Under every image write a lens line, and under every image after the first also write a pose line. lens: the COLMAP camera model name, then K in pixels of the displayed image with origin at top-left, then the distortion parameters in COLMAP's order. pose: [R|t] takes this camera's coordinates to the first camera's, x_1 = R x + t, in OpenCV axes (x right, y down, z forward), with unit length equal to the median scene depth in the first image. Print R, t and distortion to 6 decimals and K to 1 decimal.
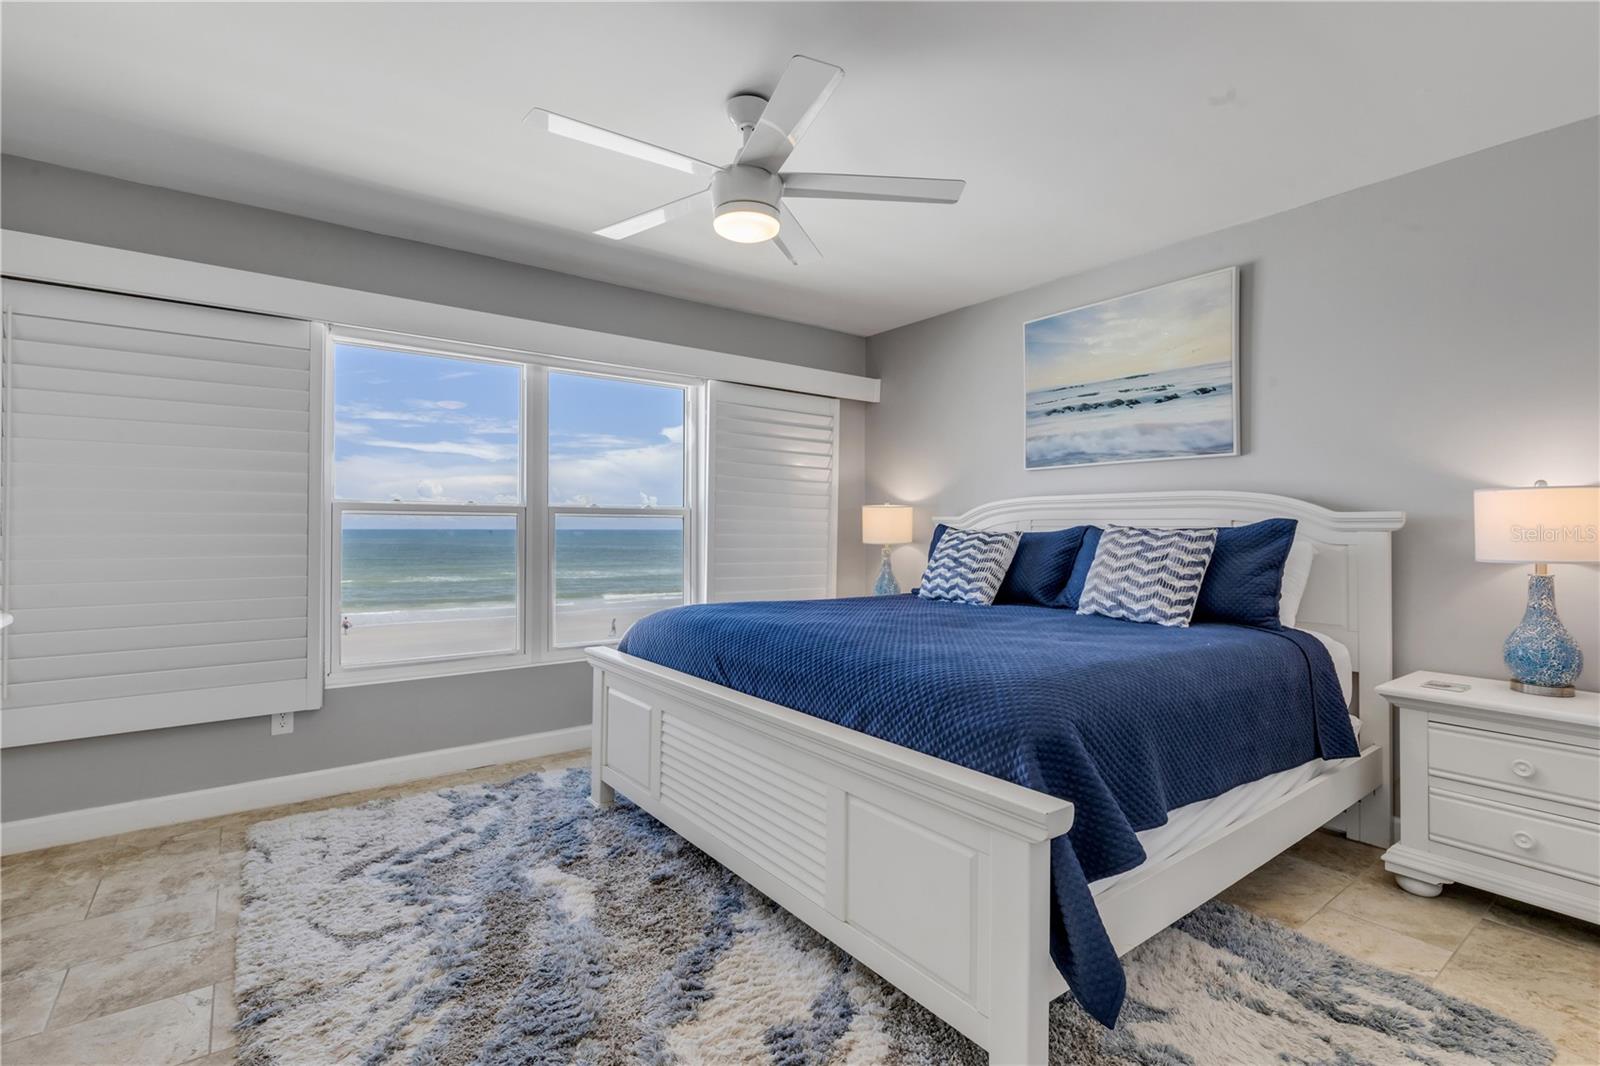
lens RADIAL K [[723.7, 0, 798.8], [0, 723.7, 531.3], [0, 0, 1]] dist [0.006211, -0.000622]
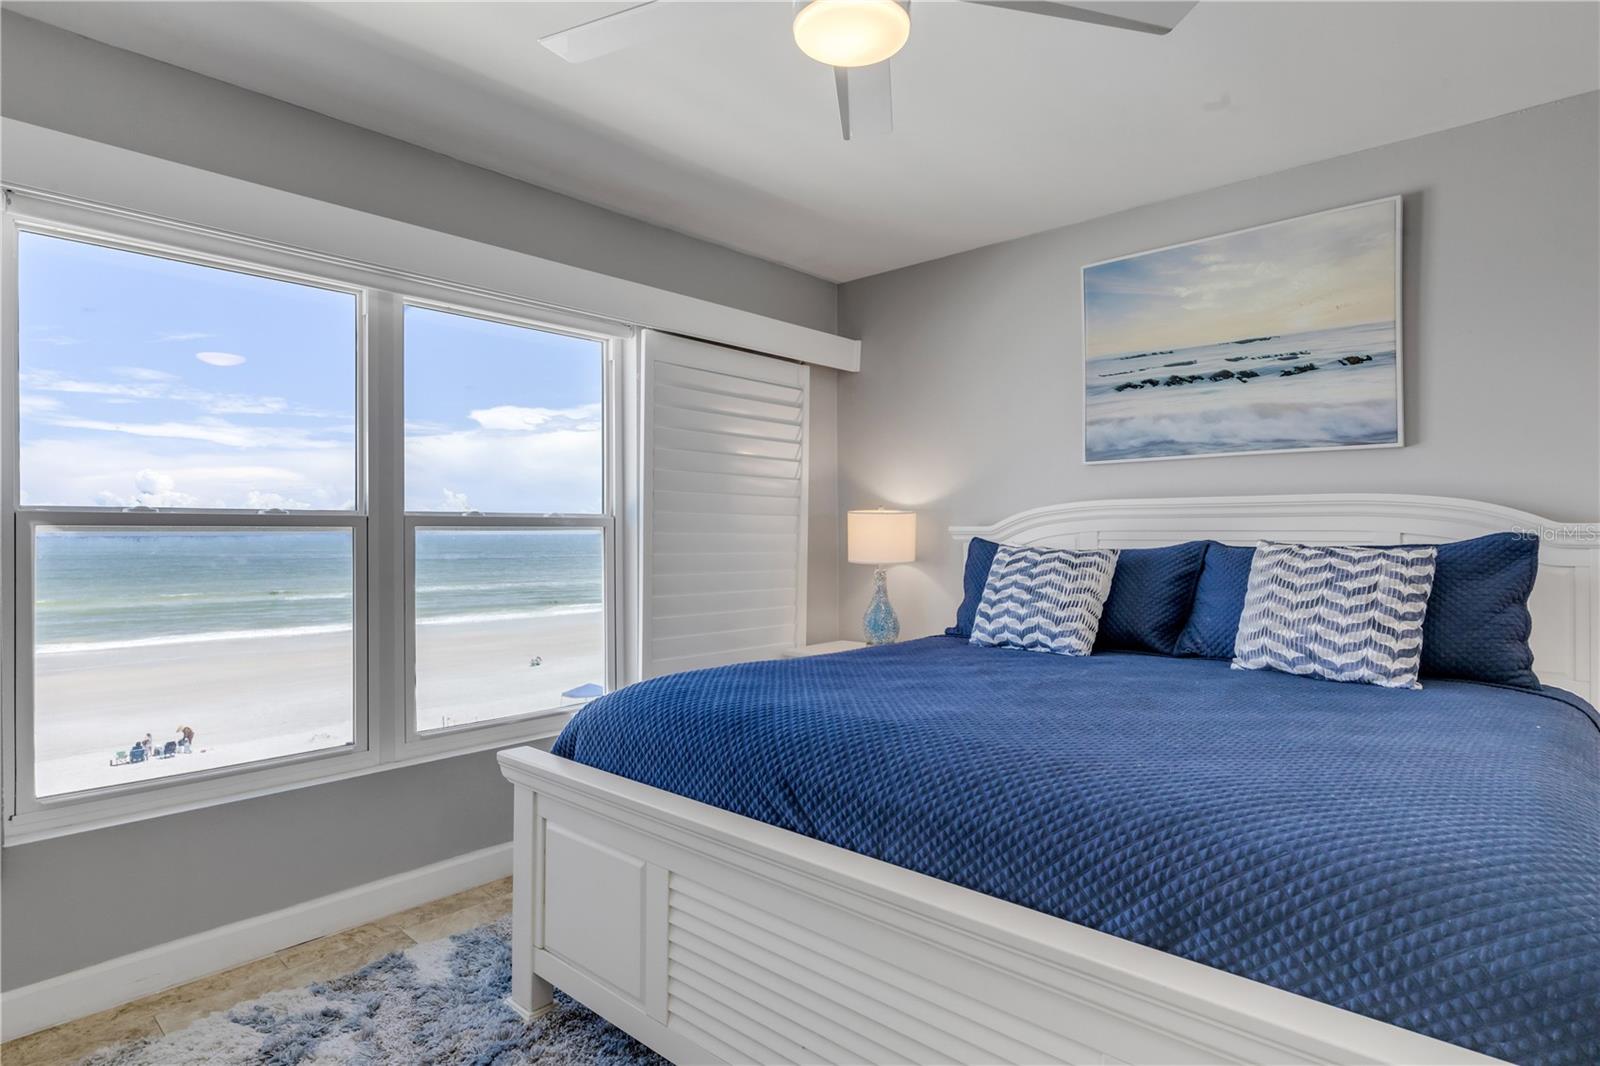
lens RADIAL K [[839.7, 0, 800.0], [0, 839.7, 533.0], [0, 0, 1]] dist [-0.003384, -0.000180]
pose [[0.983049, -0.007852, 0.183177, -0.158356], [0.008103, 0.999967, -0.000623, -0.018086], [-0.183166, 0.002097, 0.983080, 0.240225]]
